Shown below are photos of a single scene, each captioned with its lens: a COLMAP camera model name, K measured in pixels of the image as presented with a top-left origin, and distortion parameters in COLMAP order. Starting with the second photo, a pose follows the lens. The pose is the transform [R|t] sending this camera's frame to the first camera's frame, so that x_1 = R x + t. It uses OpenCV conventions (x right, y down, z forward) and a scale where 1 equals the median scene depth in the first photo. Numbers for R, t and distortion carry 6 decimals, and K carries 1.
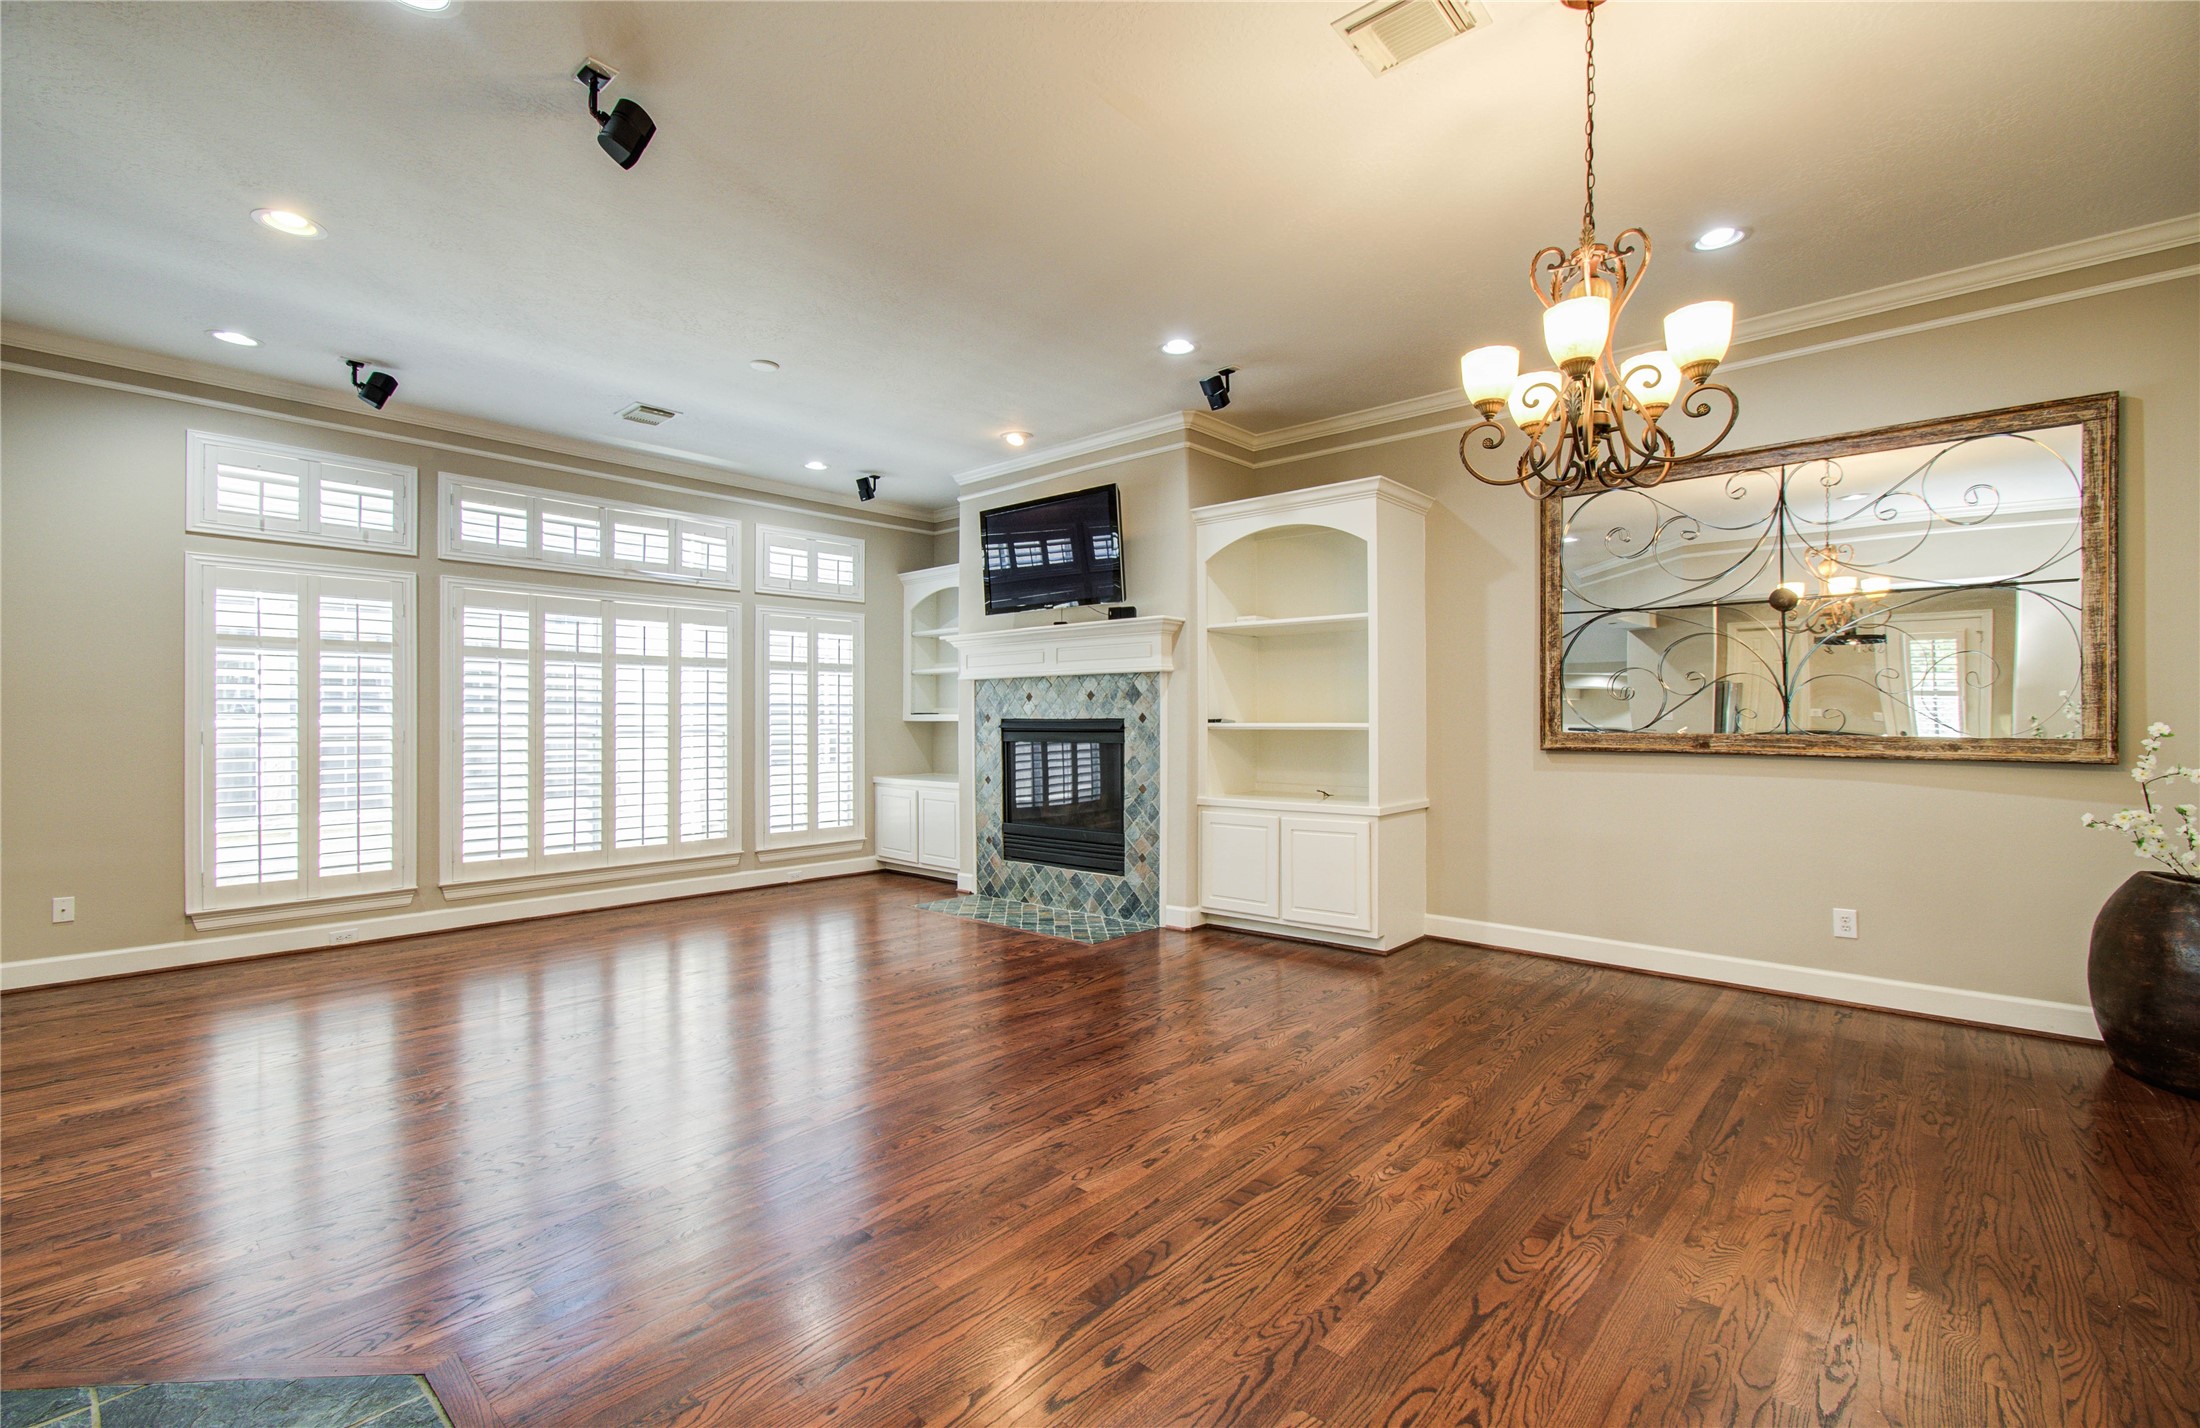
lens RADIAL K [[938.5, 0, 1135.3], [0, 938.5, 709.8], [0, 0, 1]] dist [-0.004348, 0.000038]
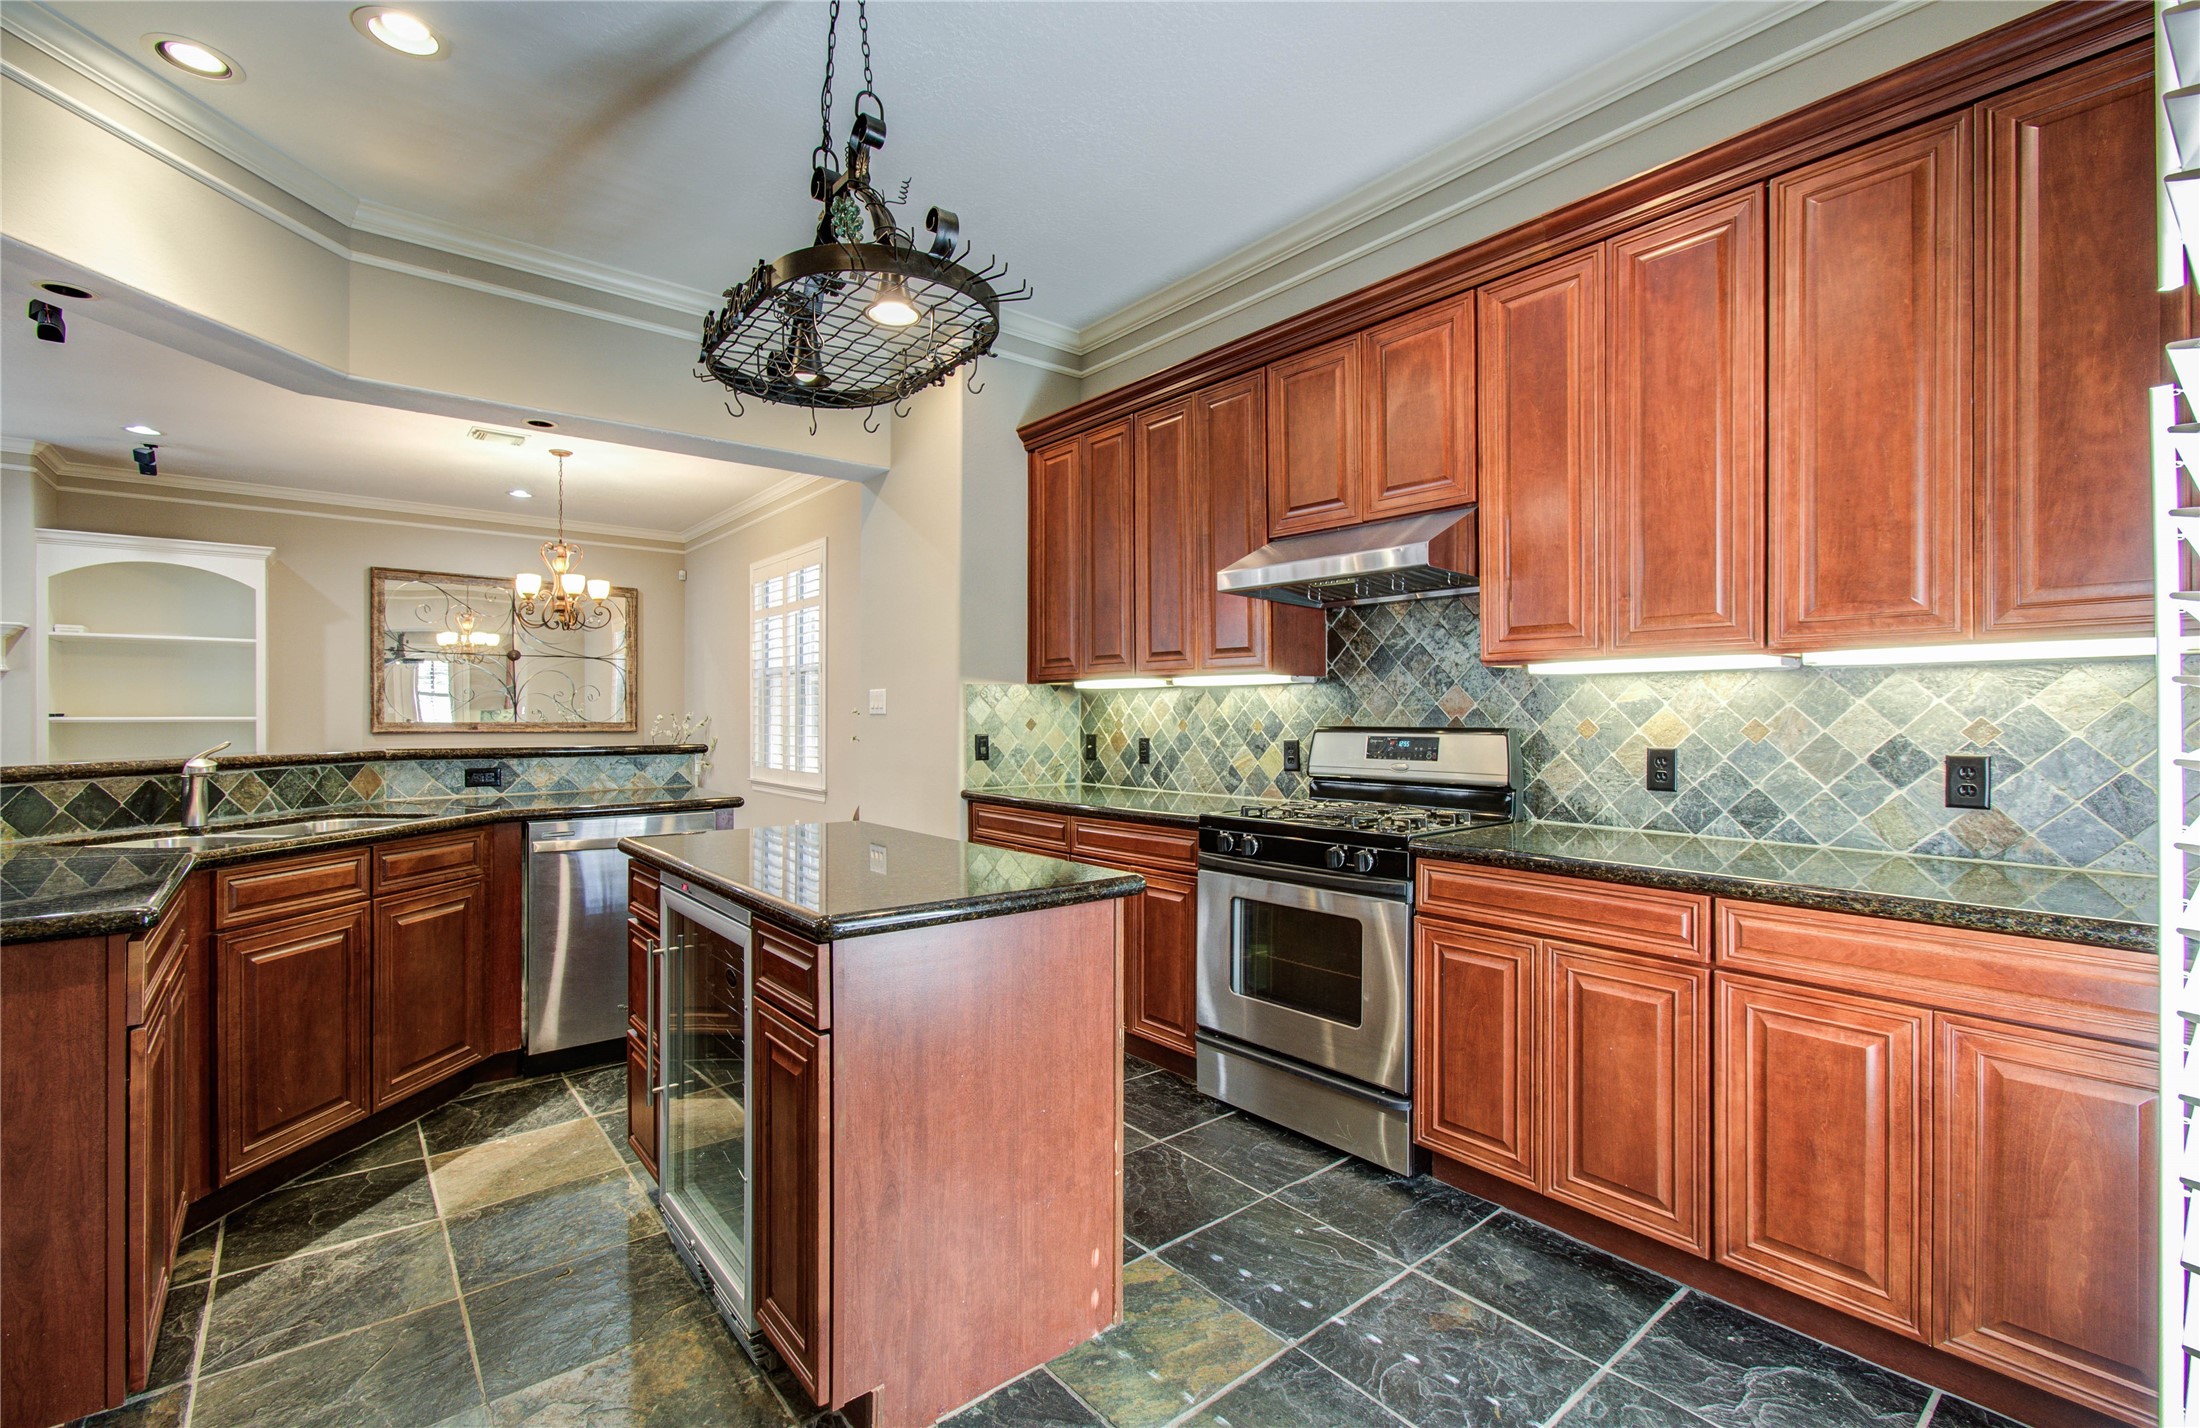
lens RADIAL K [[959.5, 0, 1100.0], [0, 959.5, 714.0], [0, 0, 1]] dist [0.002341, 0.000413]
pose [[0.168377, 0.006183, 0.985703, -0.809184], [-0.007001, 0.999963, -0.005077, 0.007034], [-0.985698, -0.006046, 0.168414, -0.427944]]
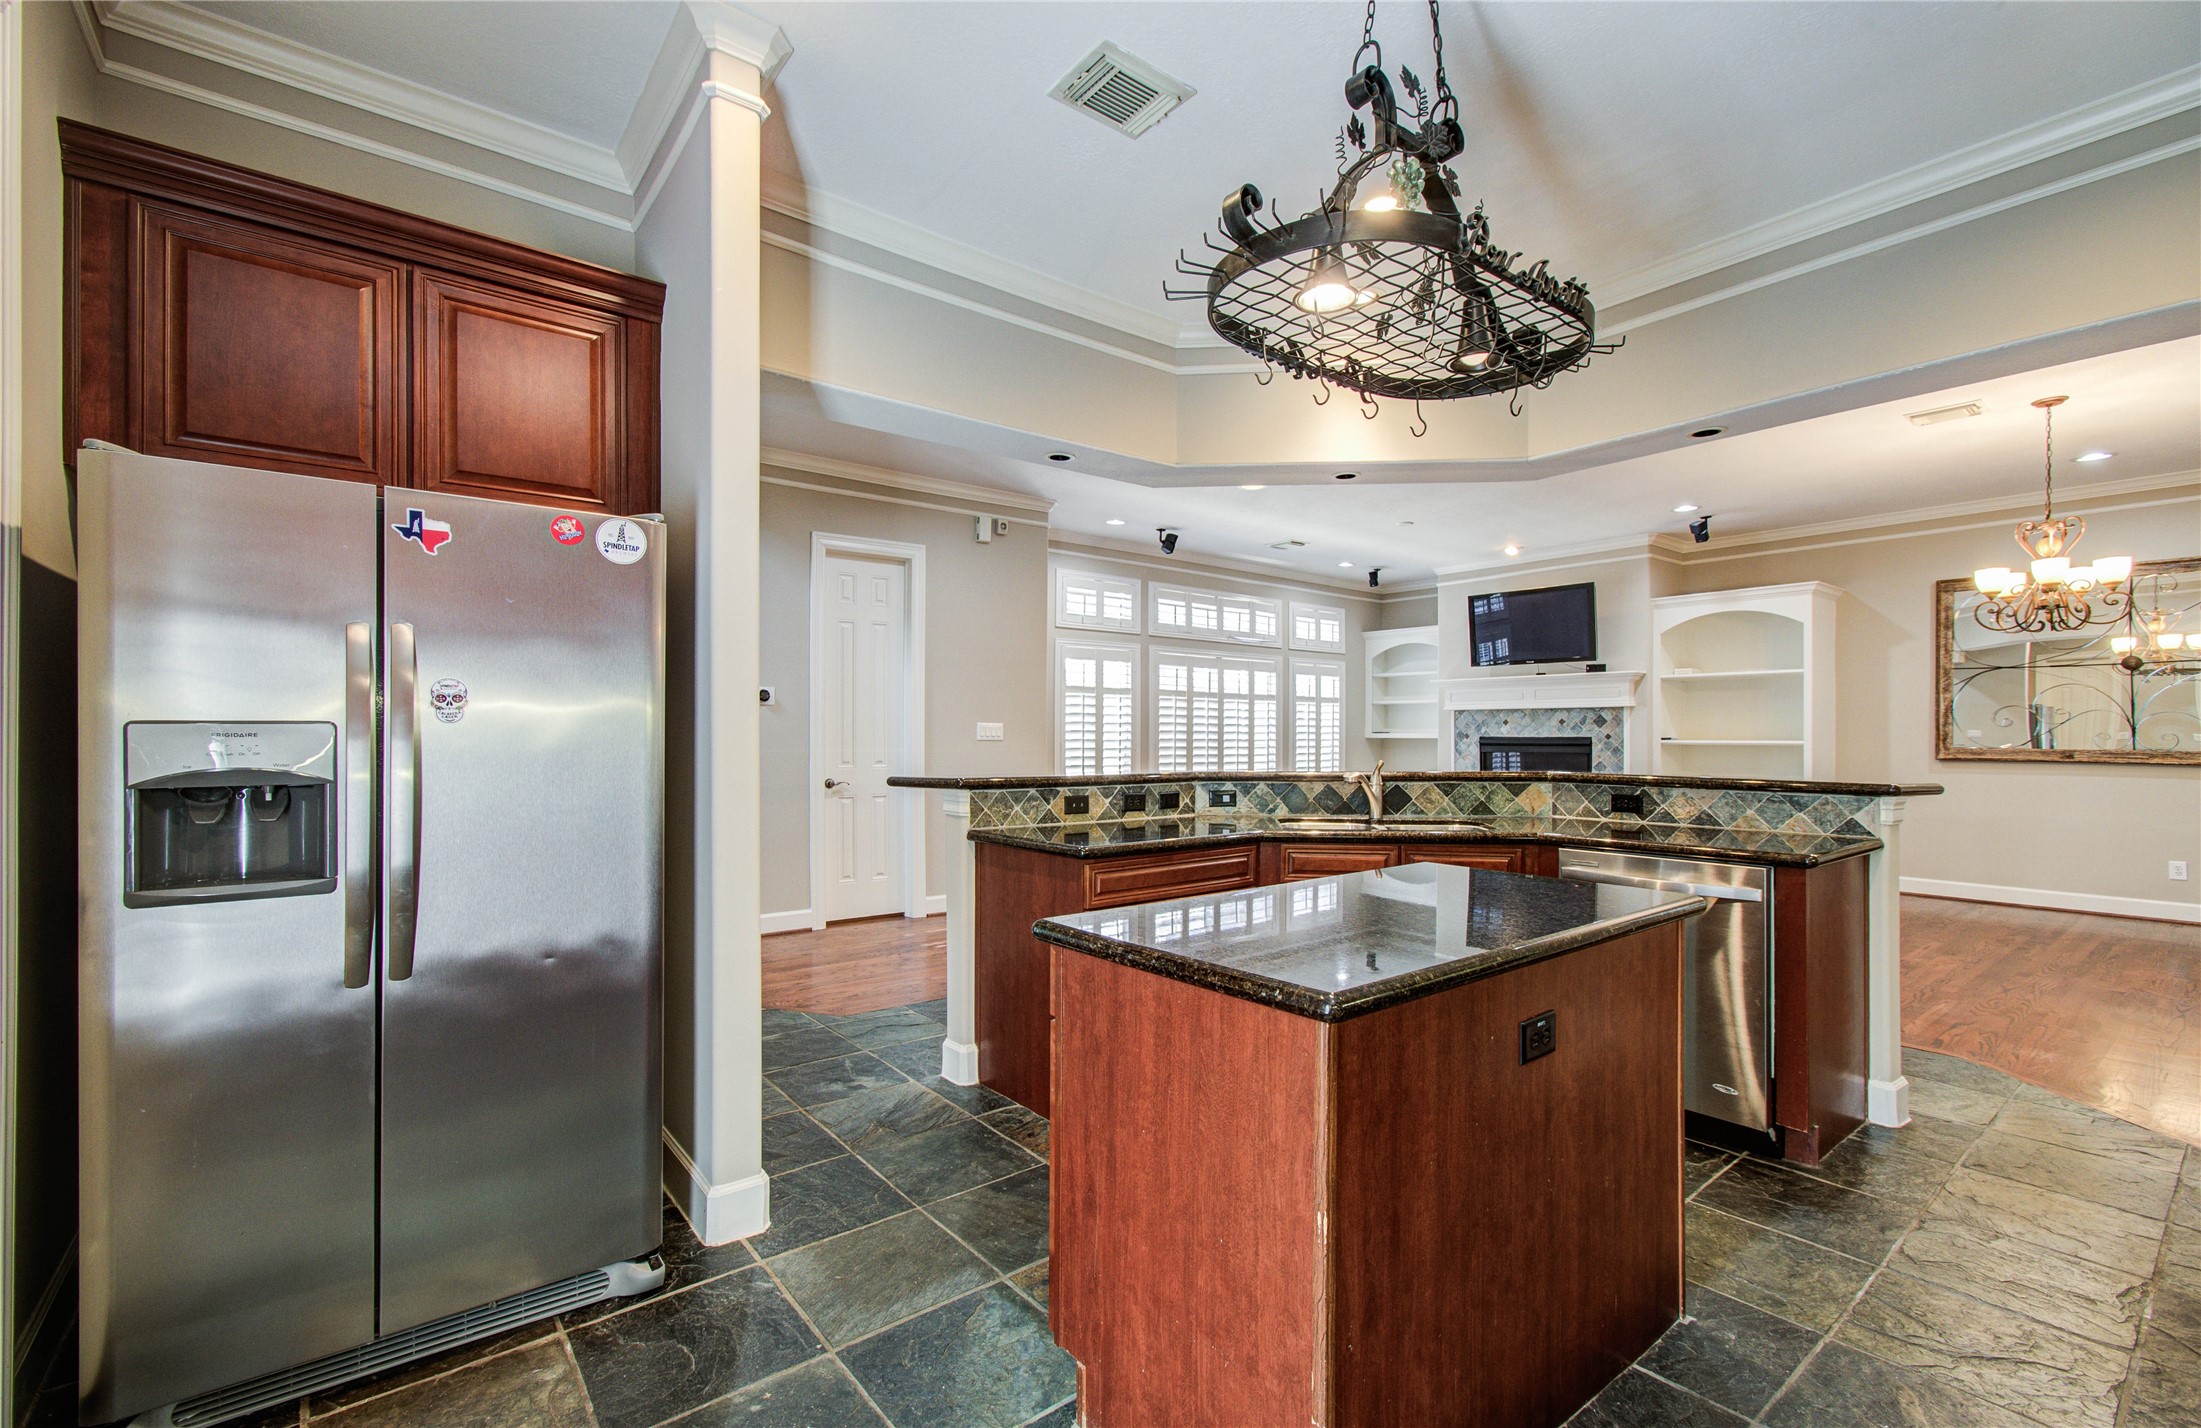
lens RADIAL K [[953.8, 0, 1111.0], [0, 953.8, 721.0], [0, 0, 1]] dist [-0.000207, 0.000289]
pose [[0.983691, 0.005160, -0.179790, -0.487427], [-0.006612, 0.999950, -0.007480, 0.000045], [0.179743, 0.008547, 0.983677, -0.611472]]
